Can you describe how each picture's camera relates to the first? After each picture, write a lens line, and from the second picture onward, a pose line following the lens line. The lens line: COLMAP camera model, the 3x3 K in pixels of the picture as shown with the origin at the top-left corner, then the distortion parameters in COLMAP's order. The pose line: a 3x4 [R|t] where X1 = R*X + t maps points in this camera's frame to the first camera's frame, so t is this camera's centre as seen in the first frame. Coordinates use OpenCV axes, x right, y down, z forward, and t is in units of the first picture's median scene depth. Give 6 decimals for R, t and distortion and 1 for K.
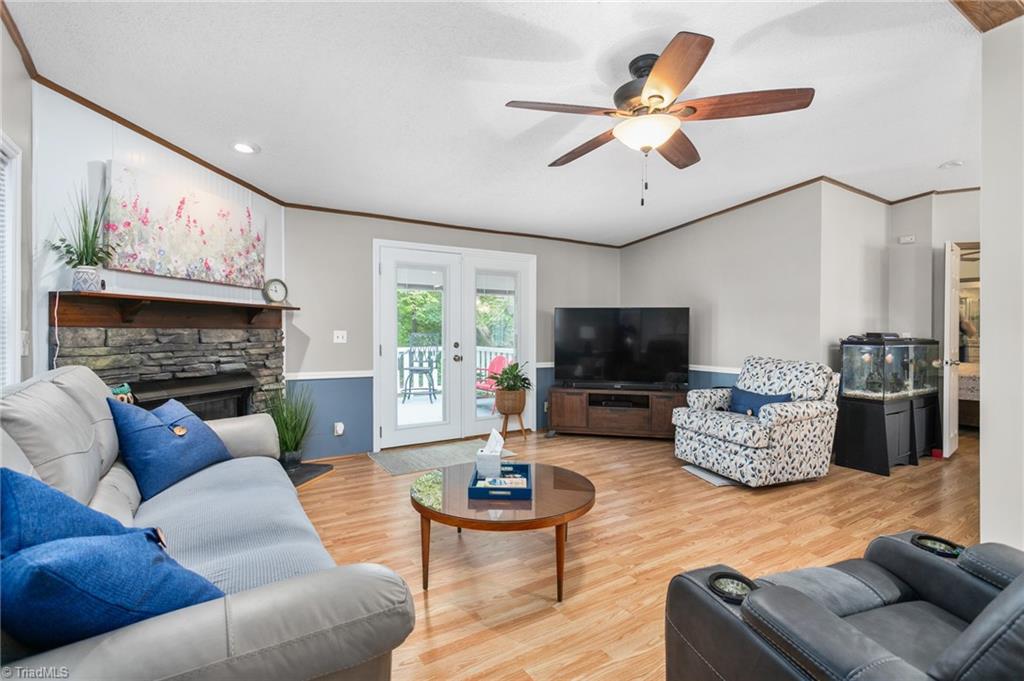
lens RADIAL K [[487.4, 0, 511.0], [0, 487.4, 334.3], [0, 0, 1]] dist [-0.005355, 0.003801]
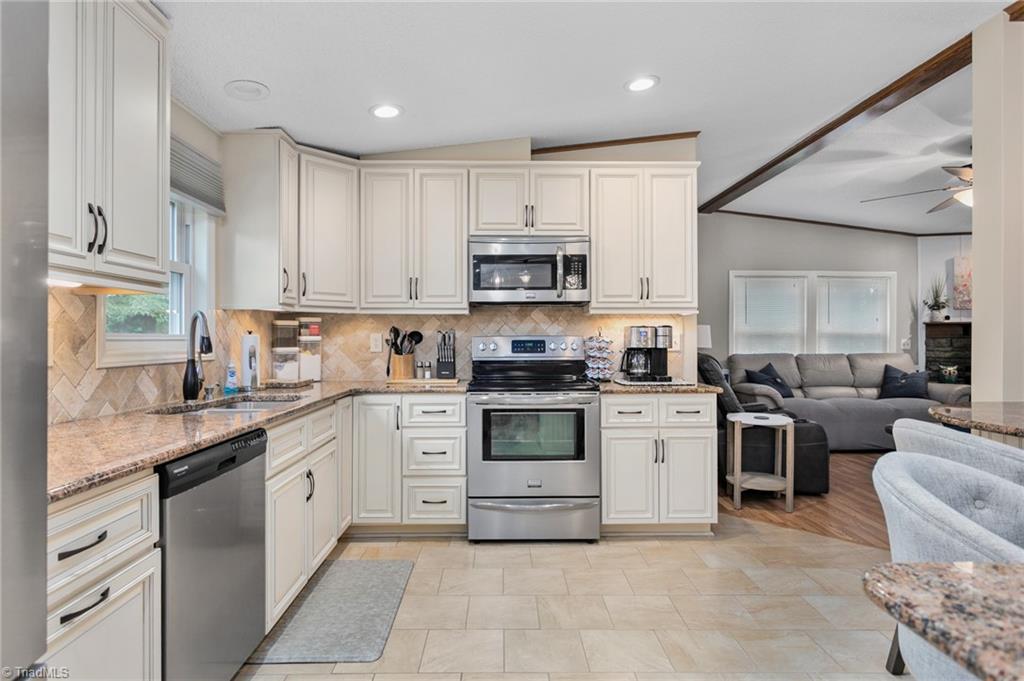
lens RADIAL K [[566.4, 0, 502.6], [0, 566.4, 332.4], [0, 0, 1]] dist [-0.004288, 0.001103]
pose [[-0.529474, -0.013136, -0.848225, 1.949822], [-0.012442, 0.999893, -0.007718, 0.004459], [0.848235, 0.006467, -0.529580, 0.569632]]
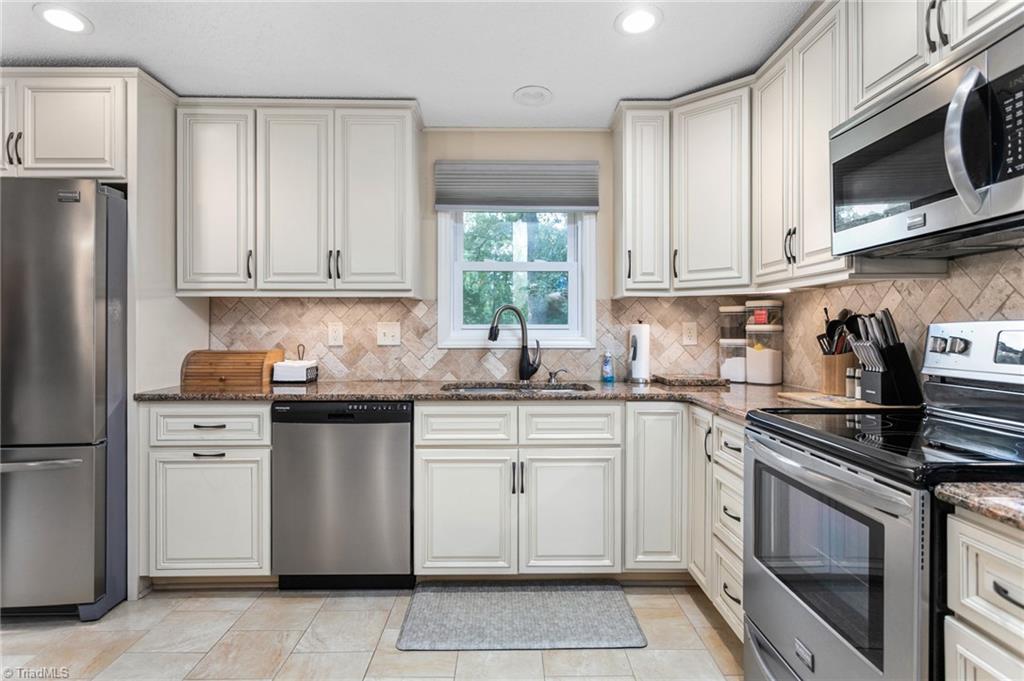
lens RADIAL K [[551.9, 0, 520.1], [0, 551.9, 333.4], [0, 0, 1]] dist [0.000963, 0.002555]
pose [[-0.852716, -0.004883, 0.522352, 0.994271], [0.004114, 0.999863, 0.016062, 0.006049], [-0.522358, 0.015845, -0.852579, 0.564936]]
